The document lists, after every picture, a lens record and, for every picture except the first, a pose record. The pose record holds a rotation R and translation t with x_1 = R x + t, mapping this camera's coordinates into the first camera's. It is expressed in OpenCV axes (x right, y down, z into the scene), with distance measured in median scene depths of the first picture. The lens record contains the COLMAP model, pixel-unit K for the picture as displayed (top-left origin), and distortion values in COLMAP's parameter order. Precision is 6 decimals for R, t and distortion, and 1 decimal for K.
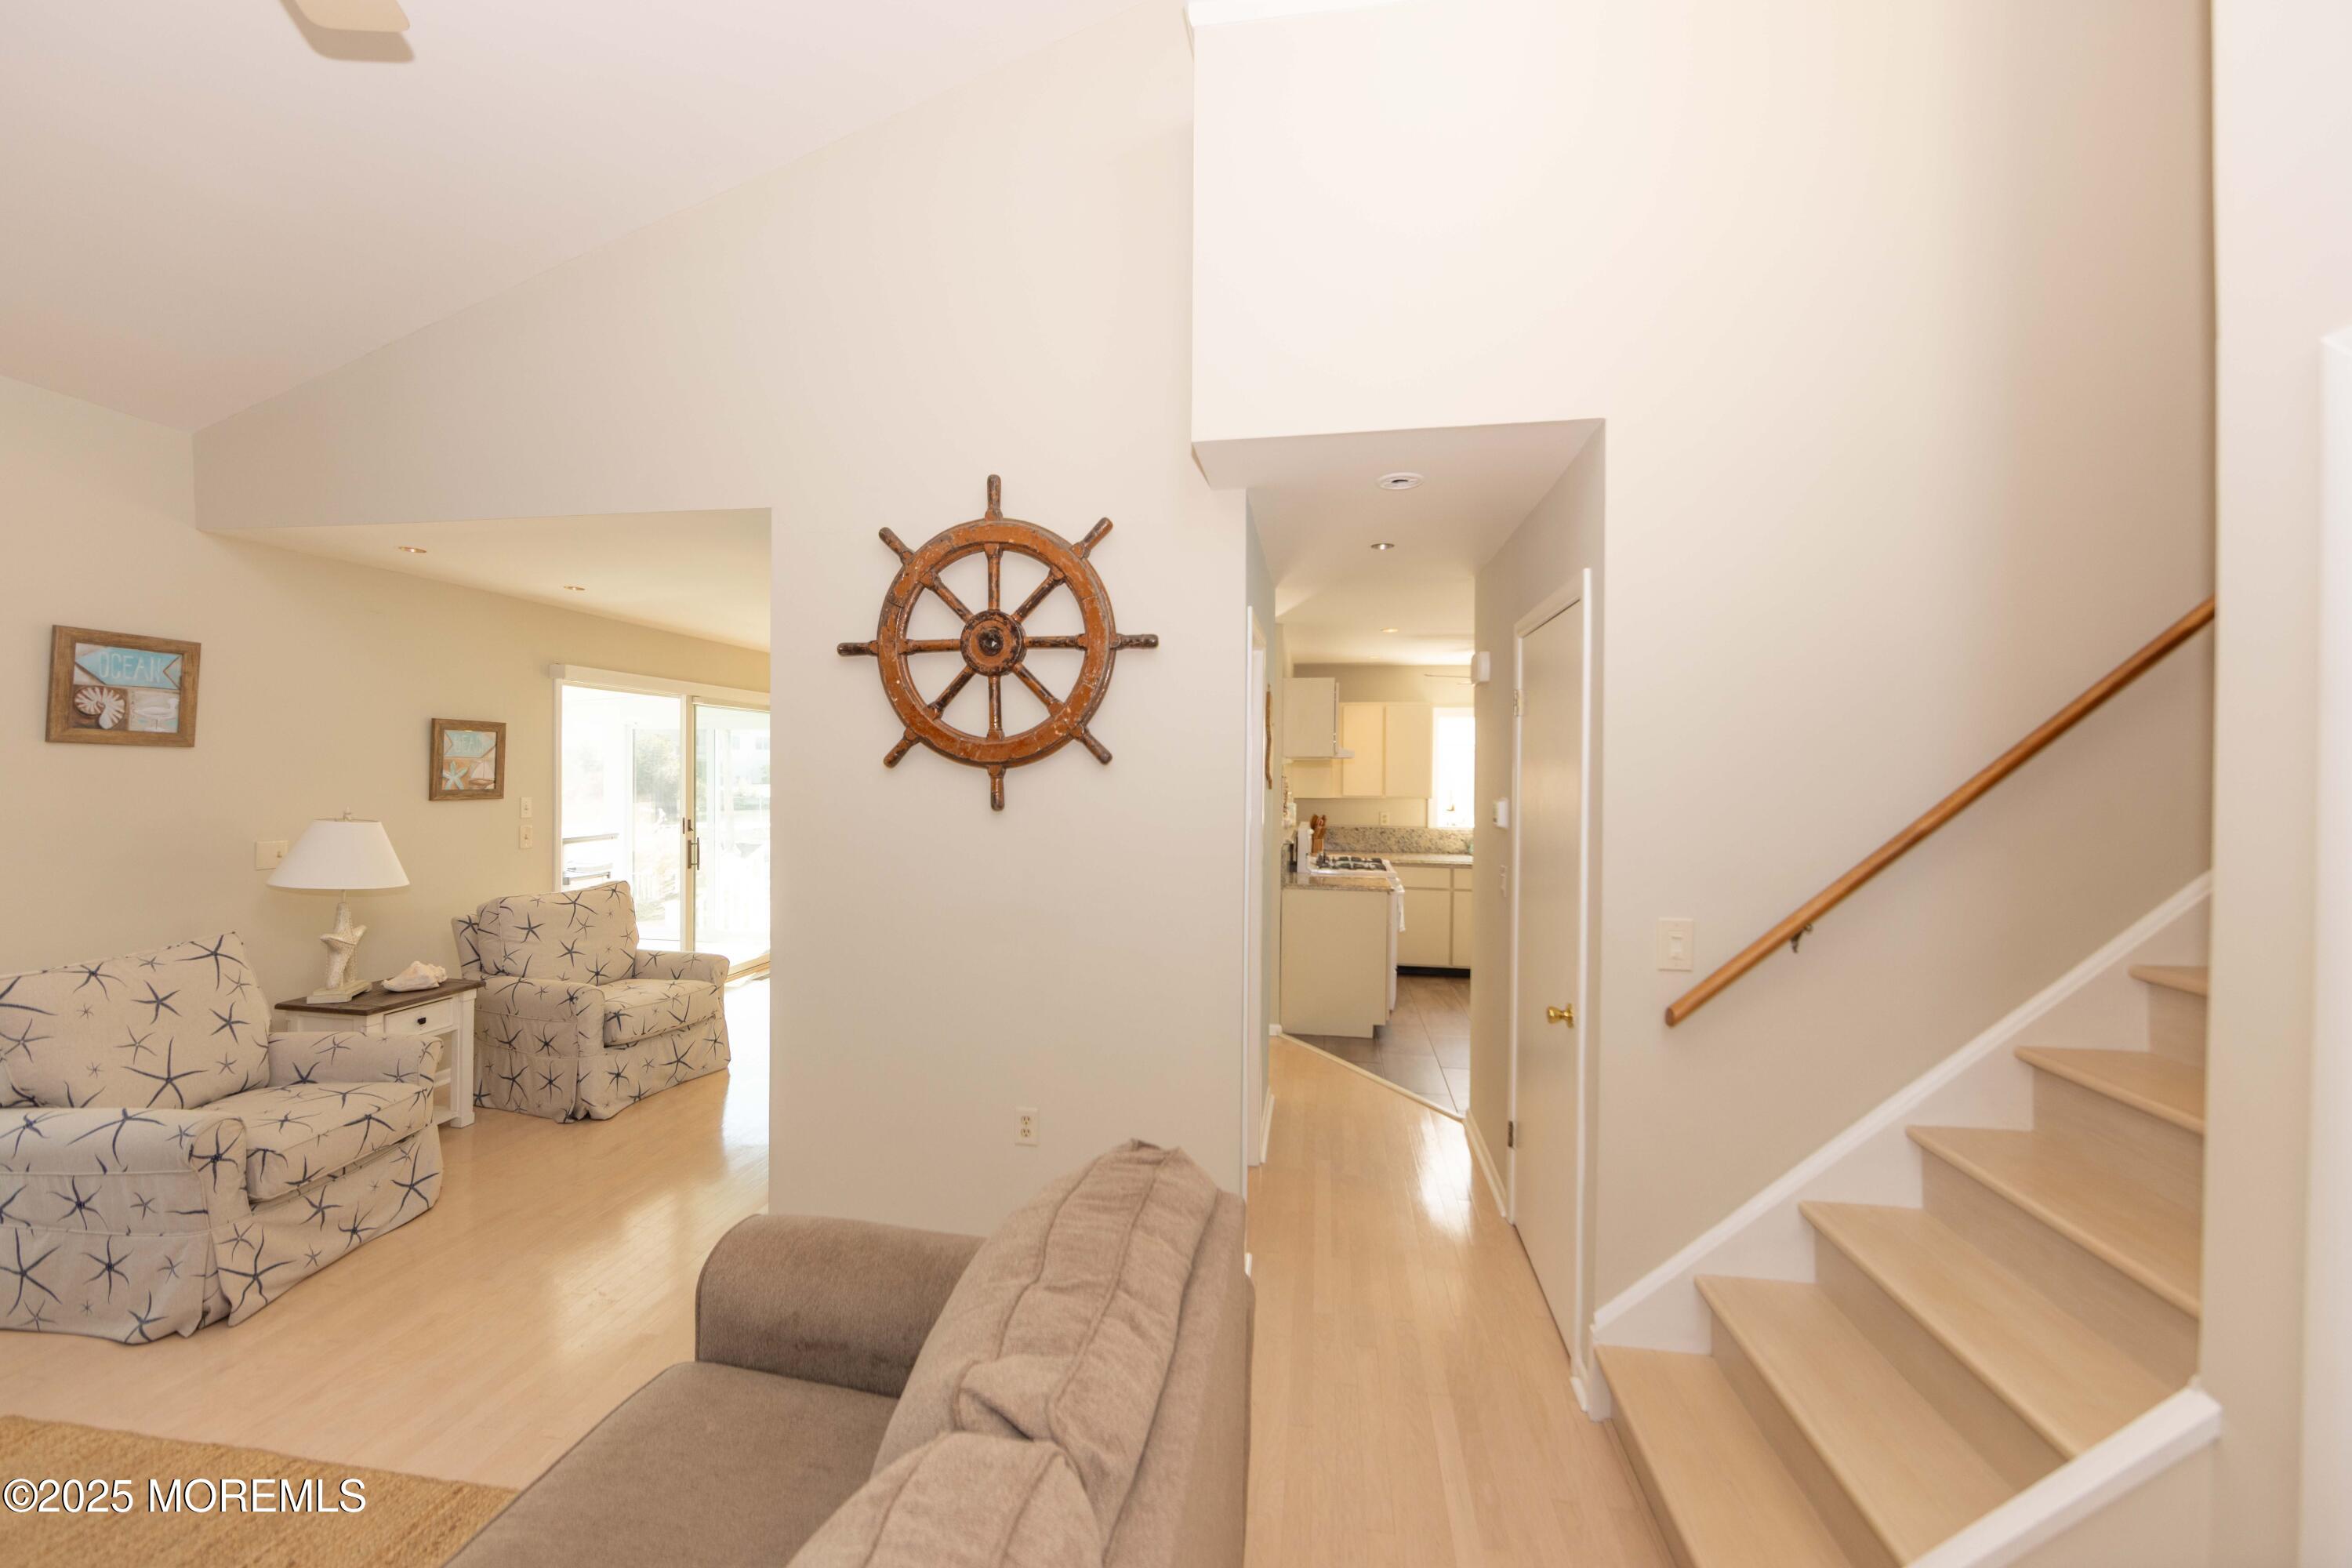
lens RADIAL K [[916.0, 0, 1187.0], [0, 916.0, 776.8], [0, 0, 1]] dist [-0.005915, 0.000148]
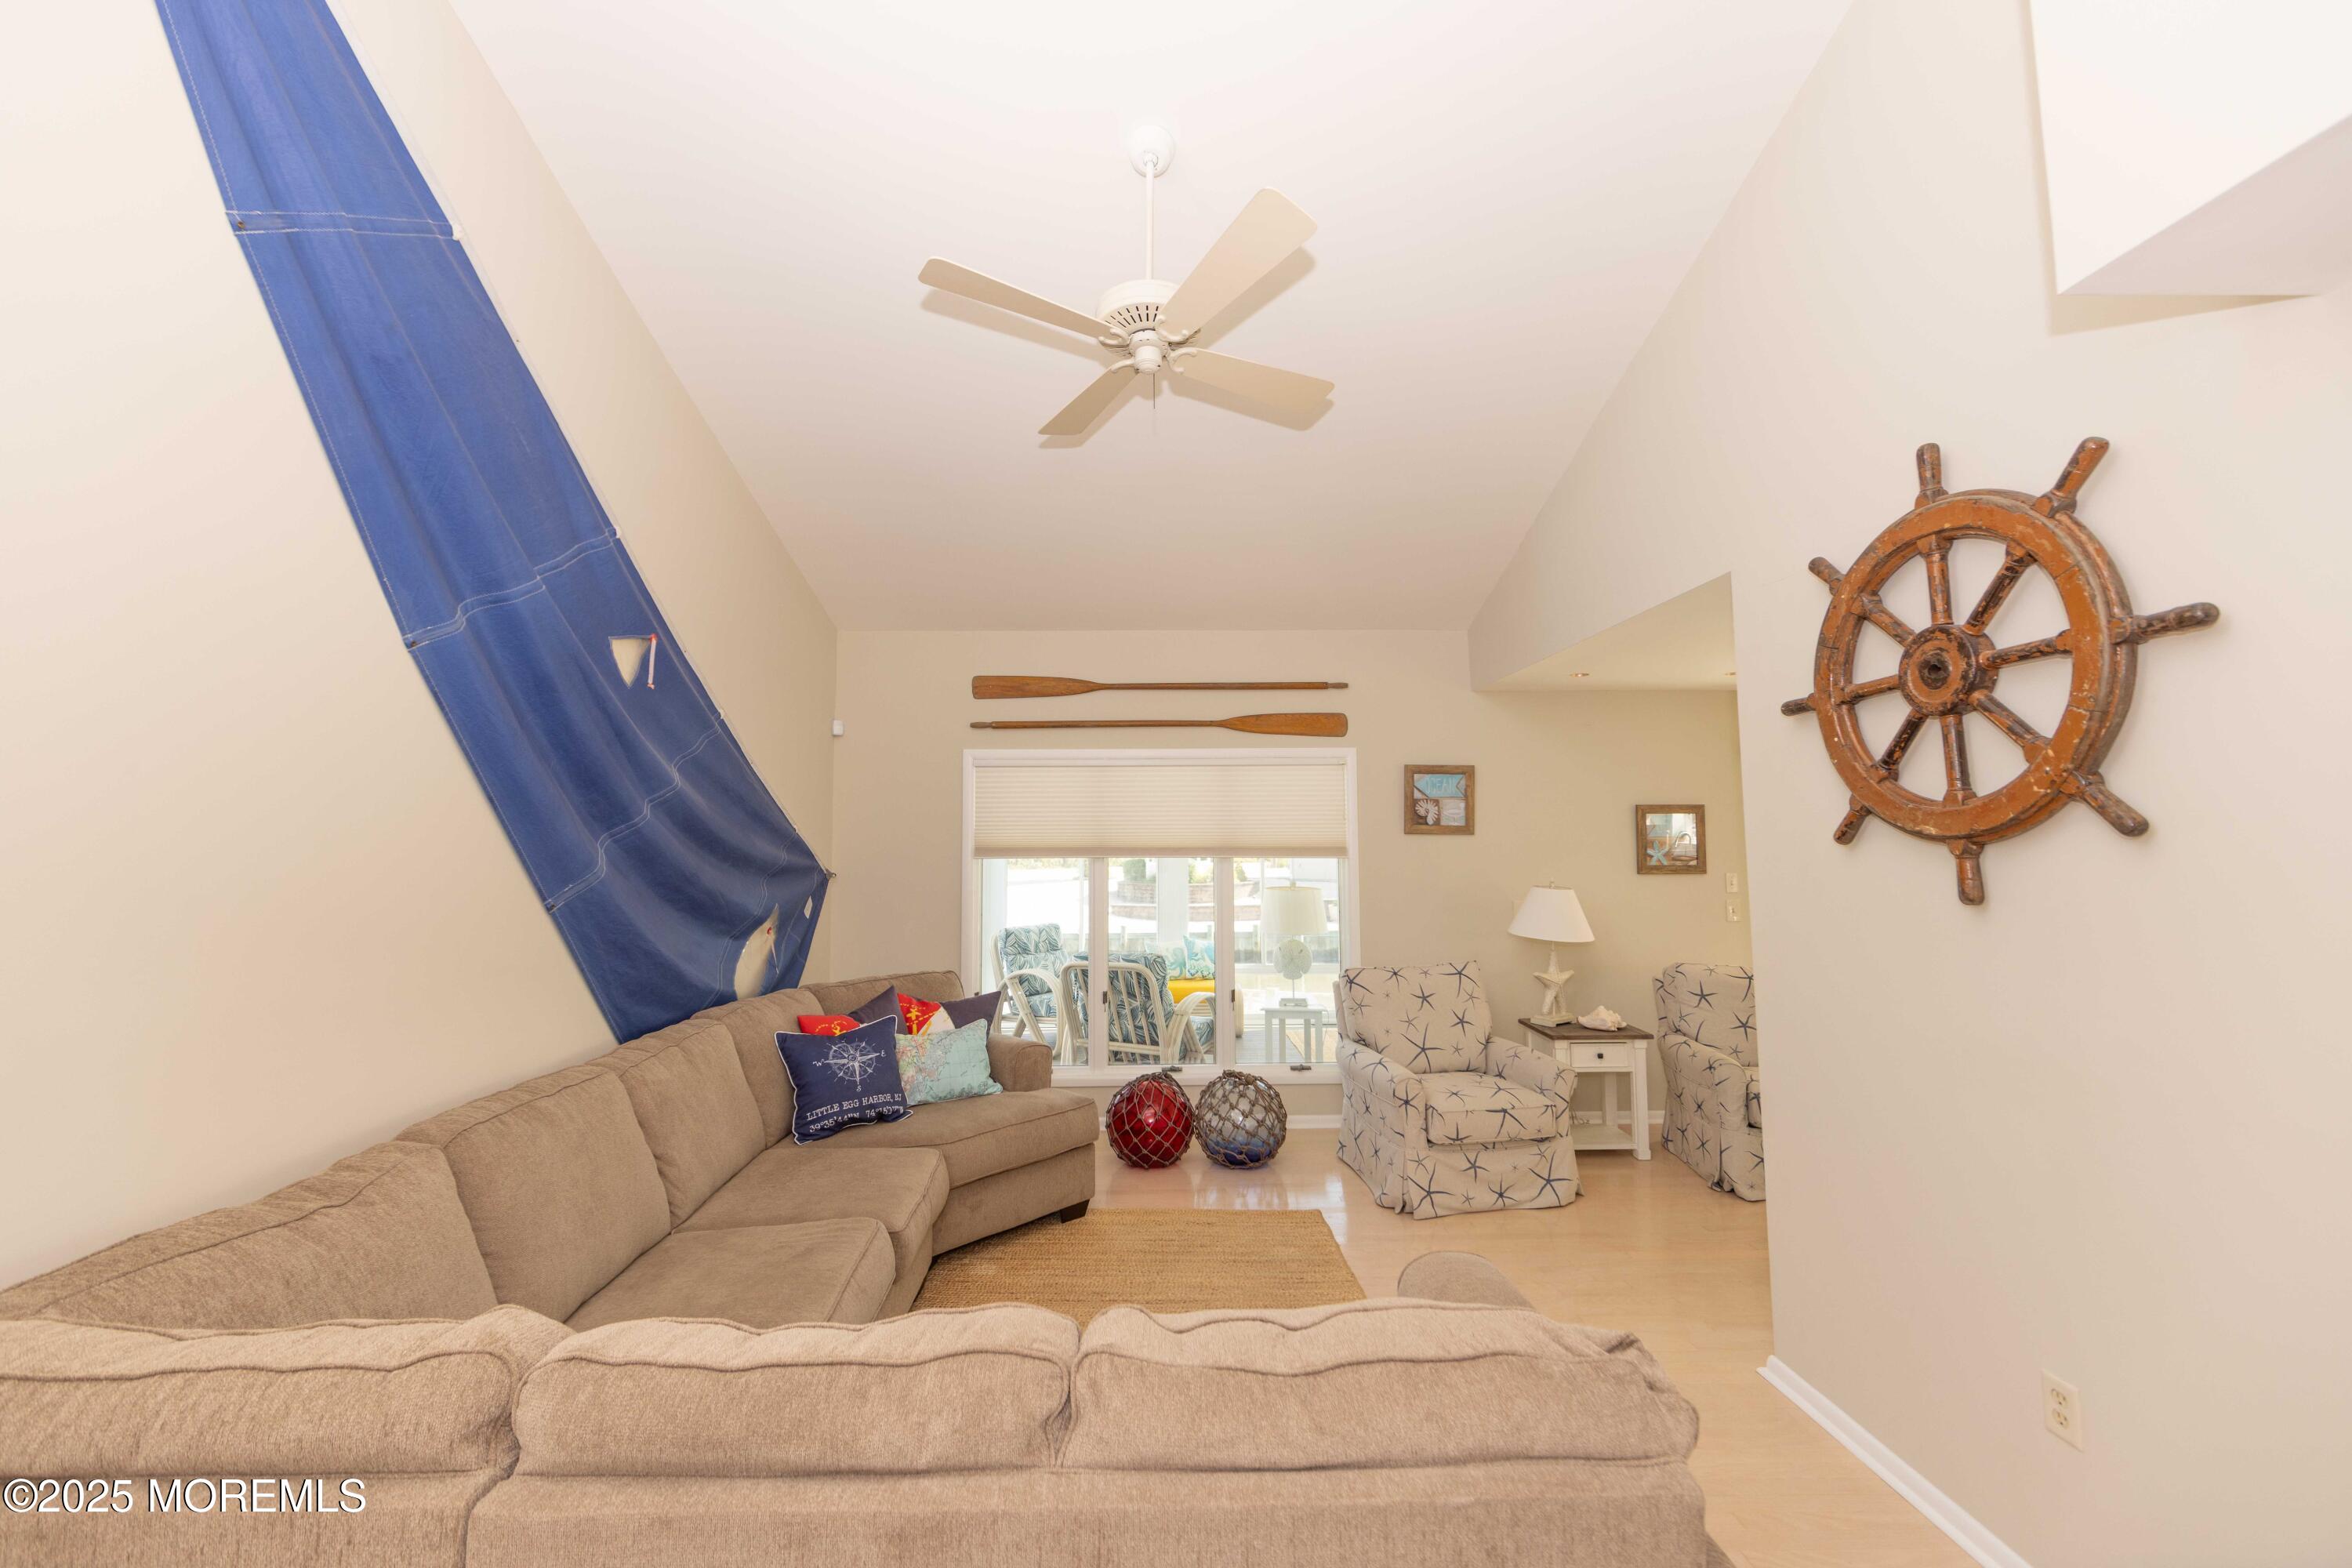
lens RADIAL K [[916.0, 0, 1152.5], [0, 916.0, 774.8], [0, 0, 1]] dist [-0.005915, 0.000148]
pose [[0.165283, -0.083456, -0.982709, 0.377826], [0.000870, 0.996425, -0.084474, -0.004581], [0.986246, 0.013107, 0.164765, 0.266968]]
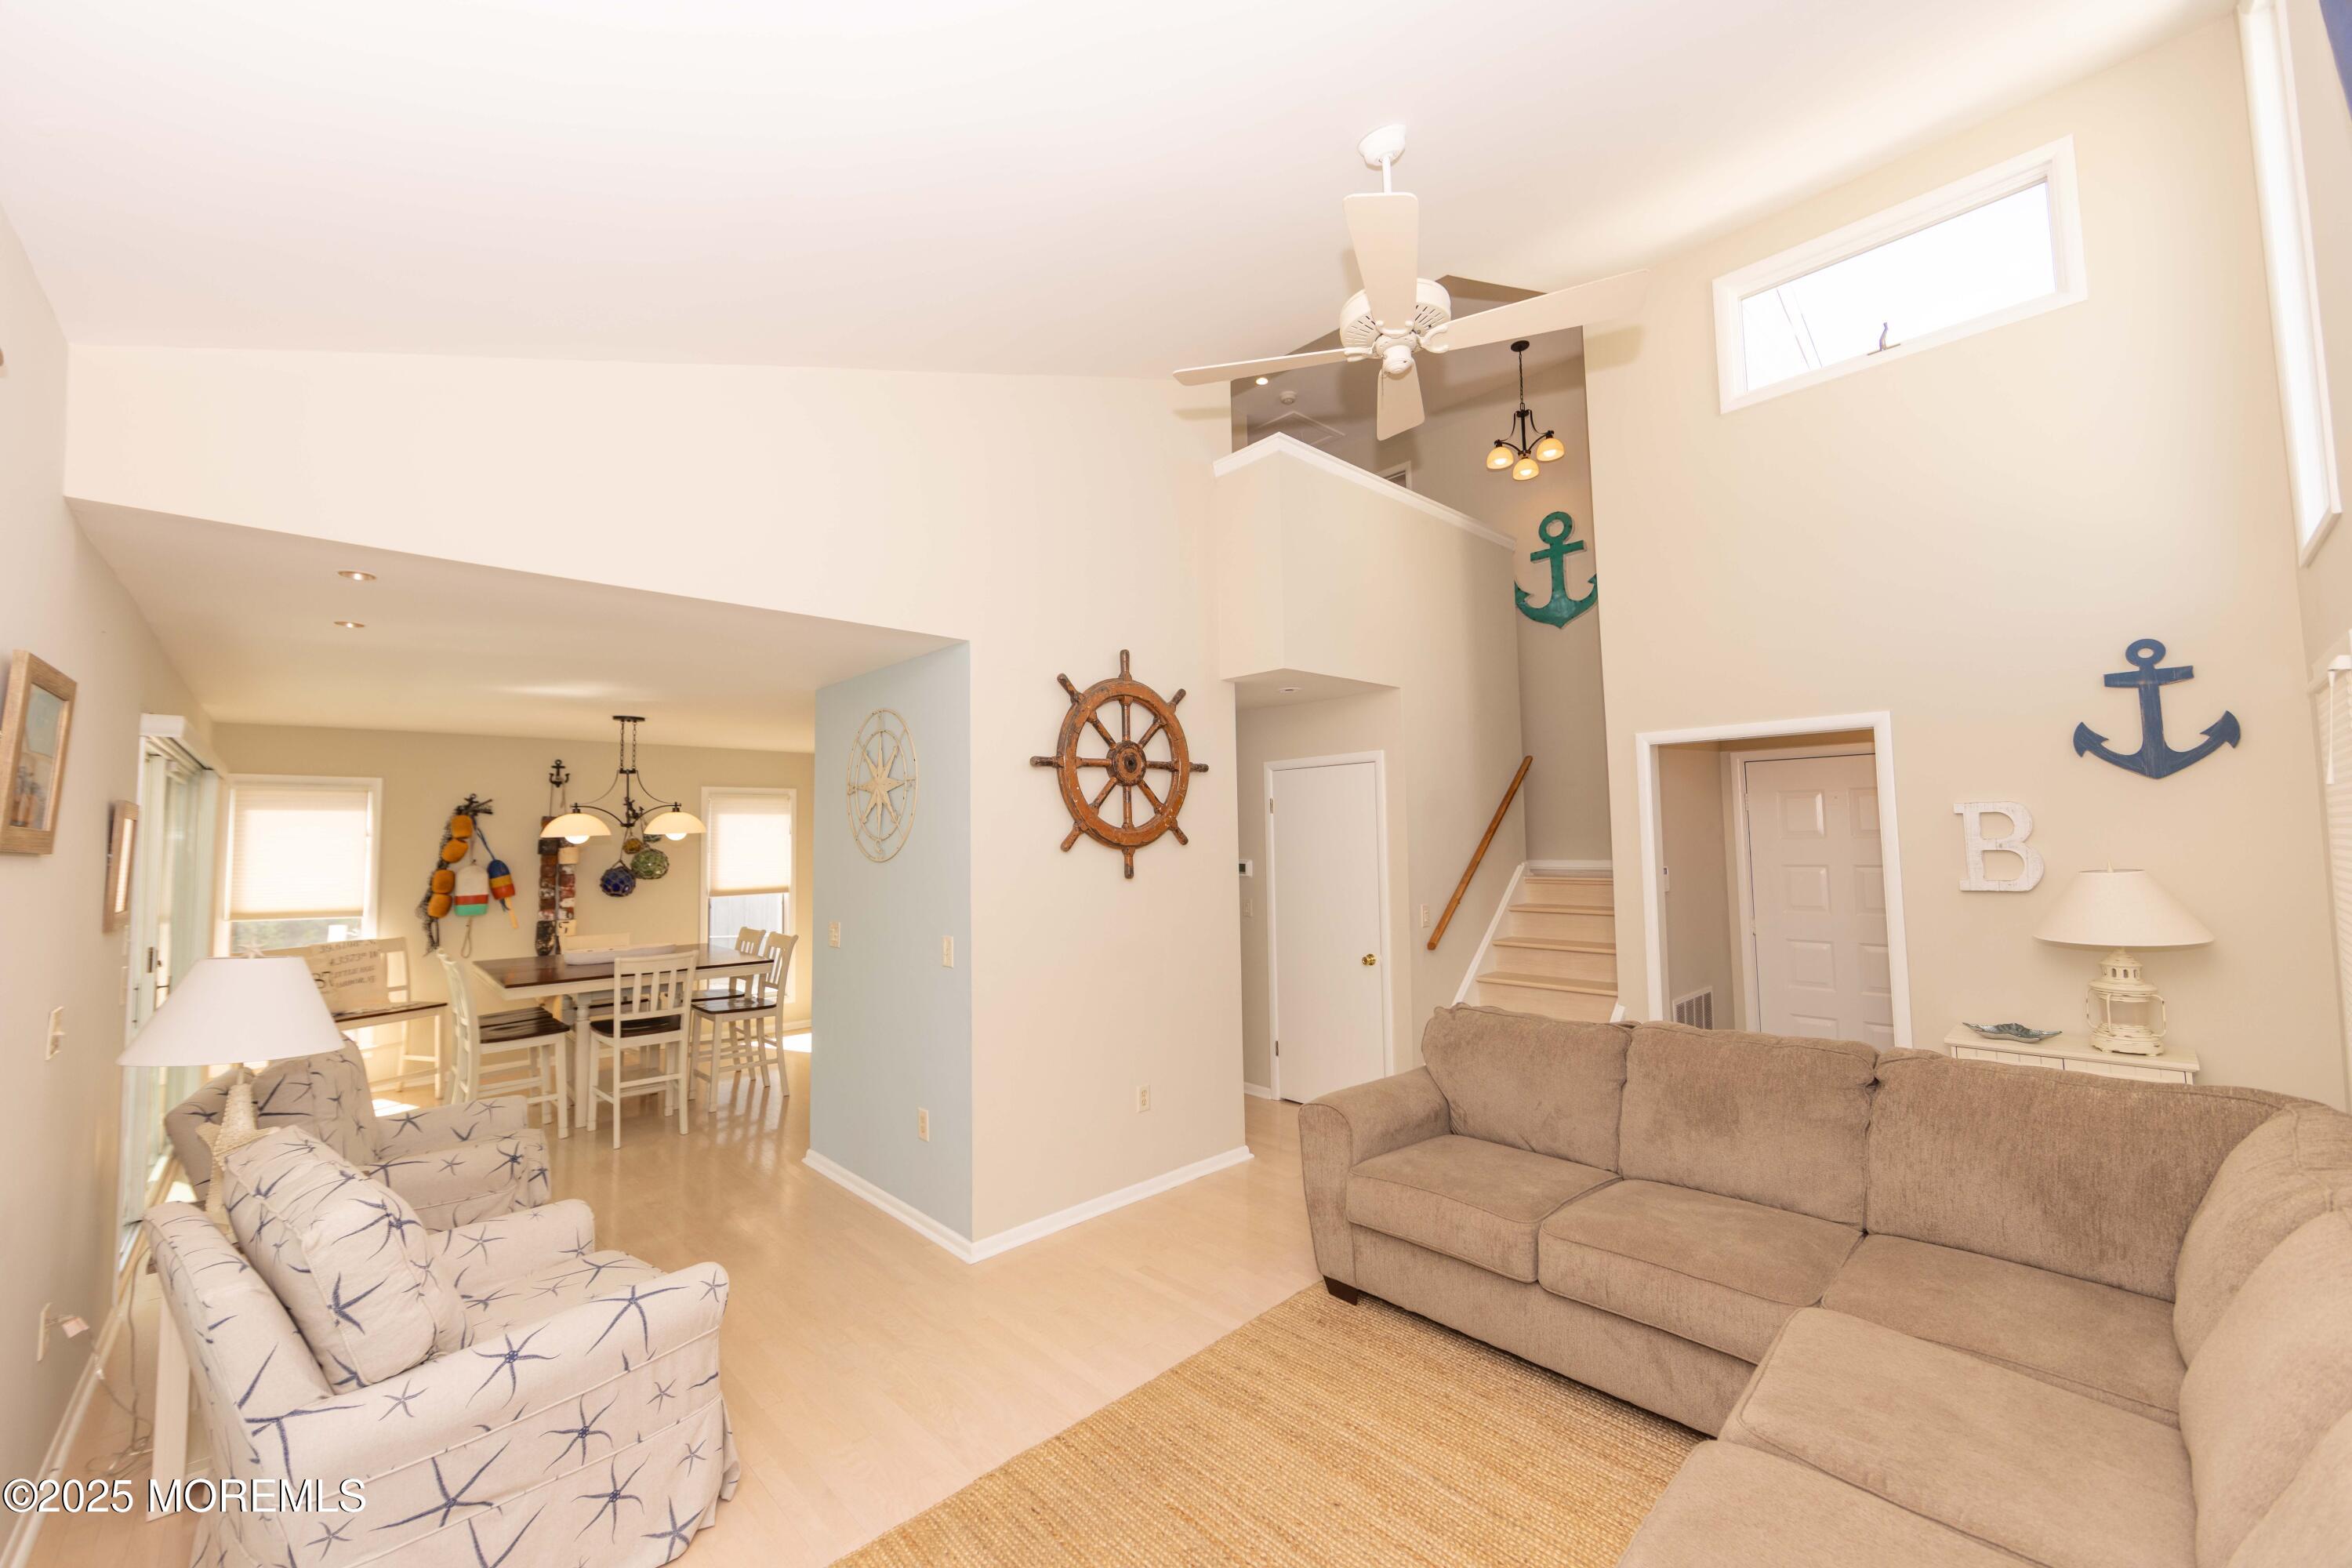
lens RADIAL K [[916.0, 0, 1177.4], [0, 916.0, 772.2], [0, 0, 1]] dist [-0.005915, 0.000148]
pose [[0.607292, 0.035610, 0.793680, -1.308568], [0.030445, 0.997218, -0.068038, -0.029736], [-0.793895, 0.065483, 0.604519, 0.054272]]
